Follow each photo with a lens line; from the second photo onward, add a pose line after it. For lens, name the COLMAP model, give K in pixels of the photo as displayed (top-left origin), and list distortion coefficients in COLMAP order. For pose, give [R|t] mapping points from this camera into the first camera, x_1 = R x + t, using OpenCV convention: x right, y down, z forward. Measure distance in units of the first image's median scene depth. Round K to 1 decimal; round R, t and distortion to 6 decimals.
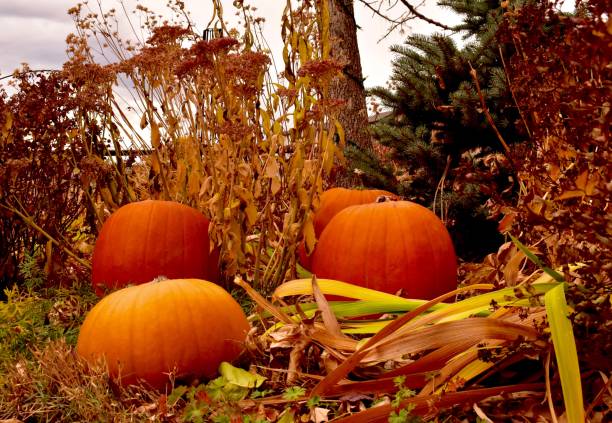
lens RADIAL K [[714.9, 0, 303.4], [0, 714.9, 214.8], [0, 0, 1]] dist [-0.068131, 0.000000]
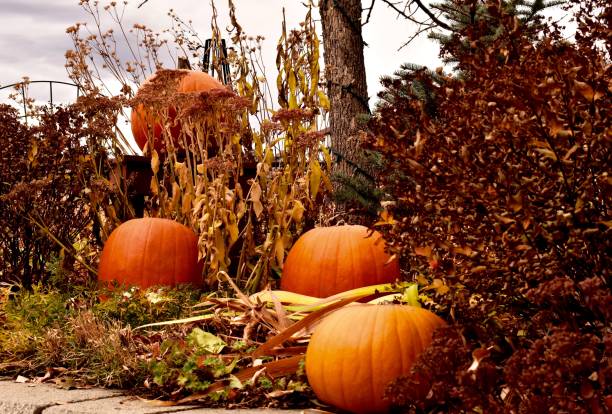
lens RADIAL K [[1087.4, 0, 307.1], [0, 1087.4, 210.4], [0, 0, 1]] dist [-0.056821, 0.000000]
pose [[0.998088, 0.033061, -0.052227, 0.134779], [-0.034631, 0.998966, -0.029451, 0.011253], [0.051199, 0.031204, 0.998201, -0.748794]]
